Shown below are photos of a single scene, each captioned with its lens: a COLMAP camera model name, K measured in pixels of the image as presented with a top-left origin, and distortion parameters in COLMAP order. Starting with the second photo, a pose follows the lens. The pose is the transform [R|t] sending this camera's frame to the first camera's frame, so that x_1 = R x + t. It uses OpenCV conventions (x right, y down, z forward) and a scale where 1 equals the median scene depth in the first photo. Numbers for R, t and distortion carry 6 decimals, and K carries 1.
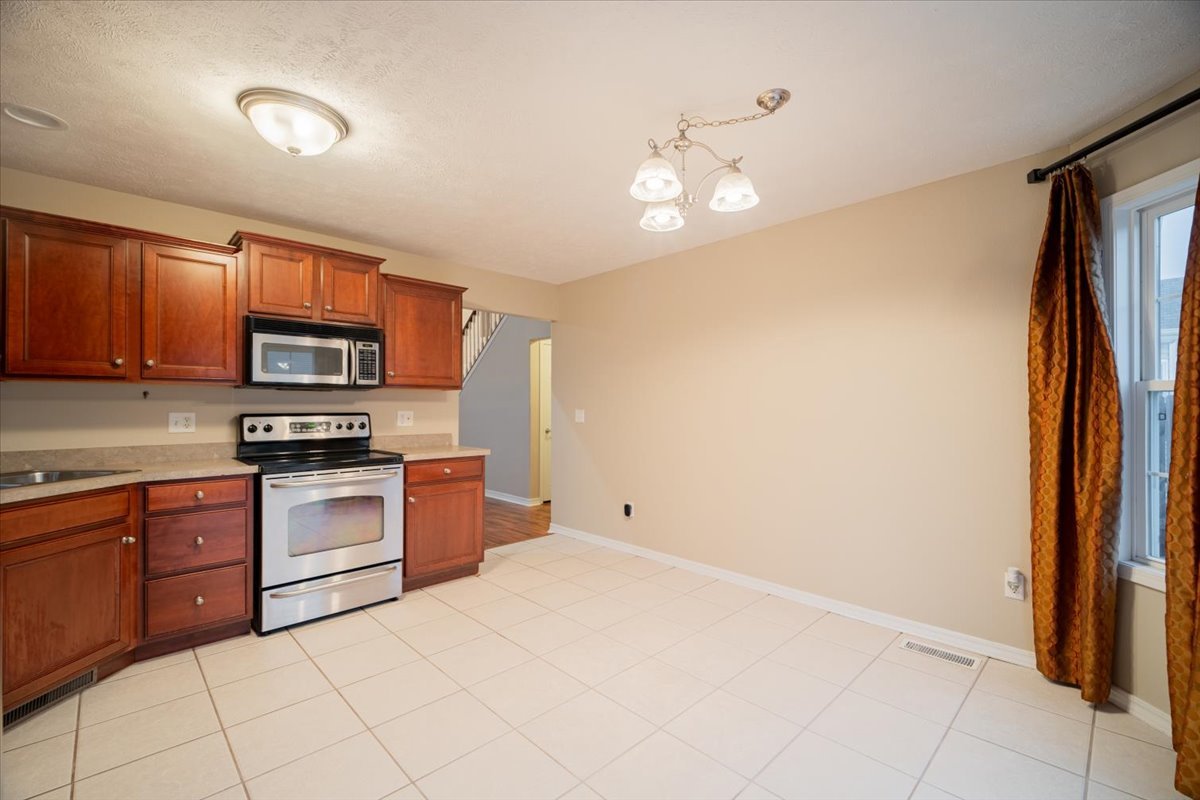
lens RADIAL K [[518.8, 0, 600.0], [0, 518.8, 400.0], [0, 0, 1]] dist [-0.000274, -0.000446]
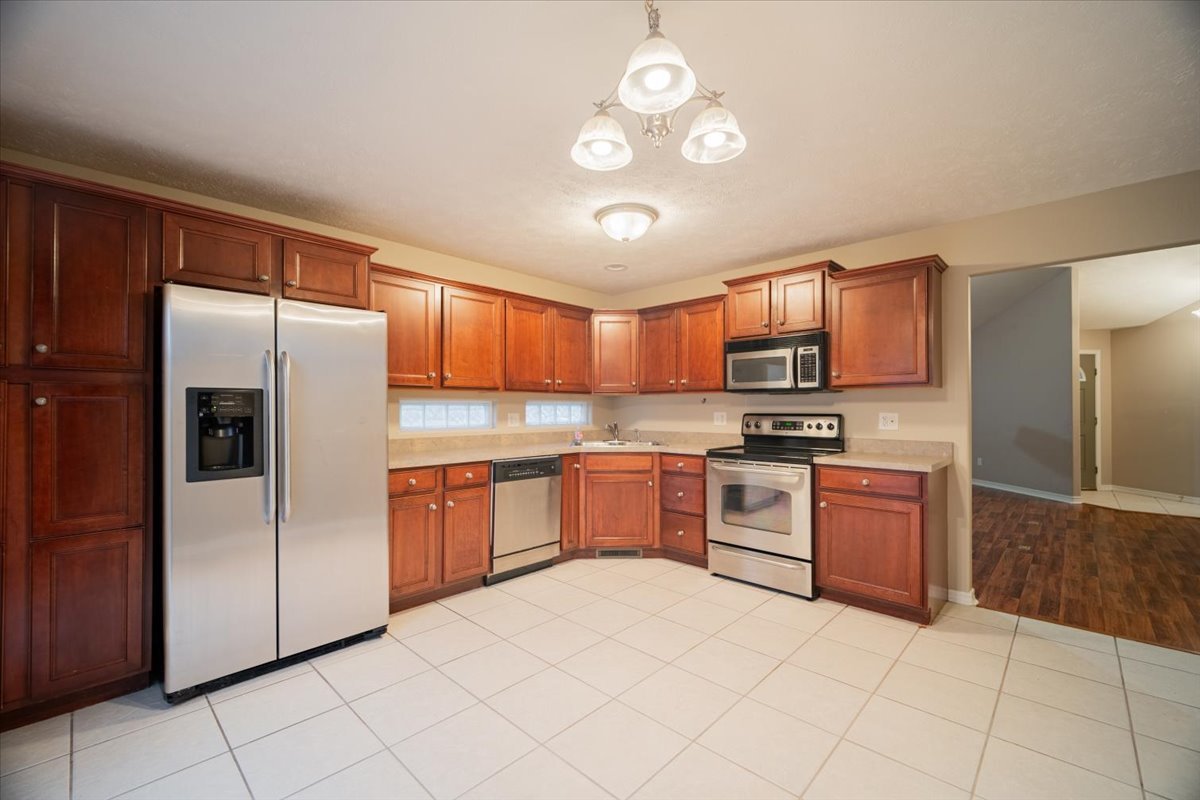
lens RADIAL K [[479.7, 0, 600.0], [0, 479.7, 400.0], [0, 0, 1]] dist [-0.016051, -0.000116]
pose [[0.043803, -0.017790, -0.998882, 0.512563], [0.011874, 0.999780, -0.017285, 0.008599], [0.998970, -0.011104, 0.044005, 0.552225]]
